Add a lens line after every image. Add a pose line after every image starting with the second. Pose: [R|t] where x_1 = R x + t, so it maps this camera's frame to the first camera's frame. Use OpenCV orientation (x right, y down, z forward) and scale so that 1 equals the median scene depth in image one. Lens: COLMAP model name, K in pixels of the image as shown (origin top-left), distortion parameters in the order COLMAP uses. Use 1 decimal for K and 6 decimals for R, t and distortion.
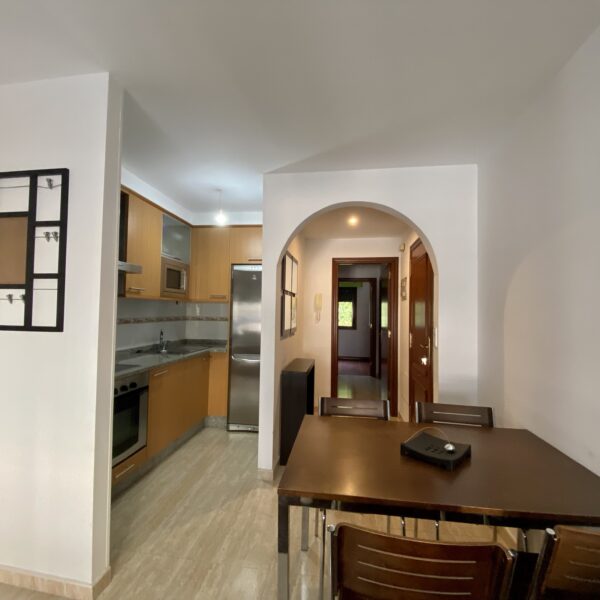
lens RADIAL K [[323.9, 0, 297.3], [0, 323.9, 302.8], [0, 0, 1]] dist [0.045997, -0.039041]
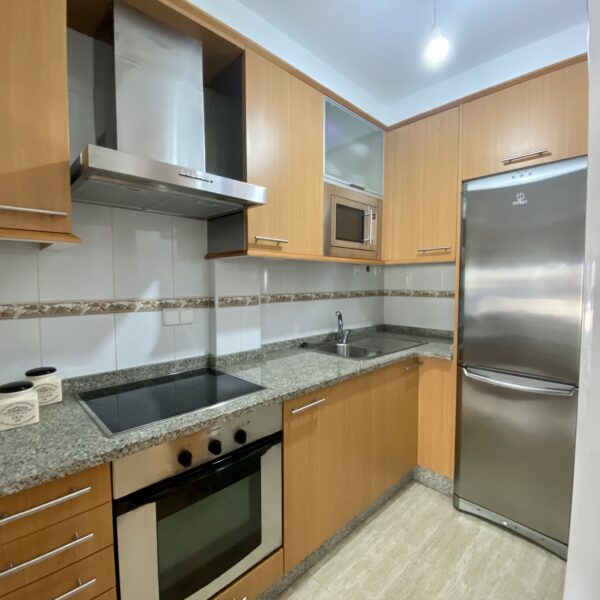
lens RADIAL K [[323.9, 0, 297.3], [0, 323.9, 302.8], [0, 0, 1]] dist [0.045997, -0.039041]
pose [[0.793776, 0.016277, -0.607993, -0.105058], [0.034094, 0.996879, 0.071201, 0.019447], [0.607254, -0.077246, 0.790743, 0.478048]]
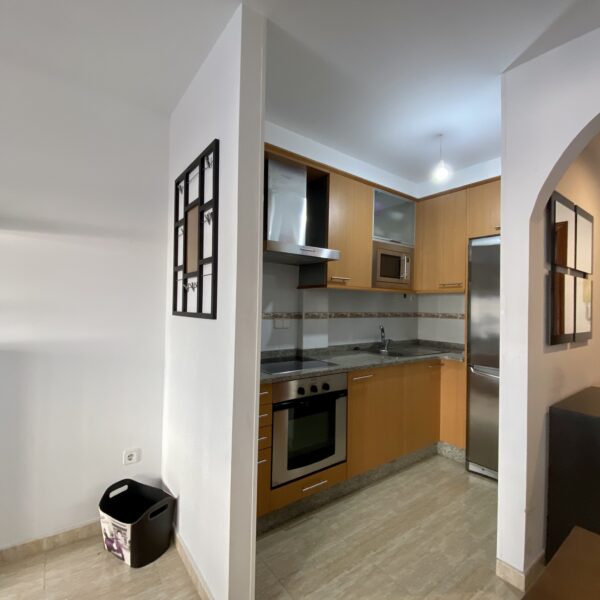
lens RADIAL K [[323.9, 0, 297.3], [0, 323.9, 302.8], [0, 0, 1]] dist [0.045997, -0.039041]
pose [[0.709603, -0.012386, -0.704493, 0.038294], [0.012451, 0.999910, -0.005039, 0.021877], [0.704491, -0.005196, 0.709693, 0.232401]]
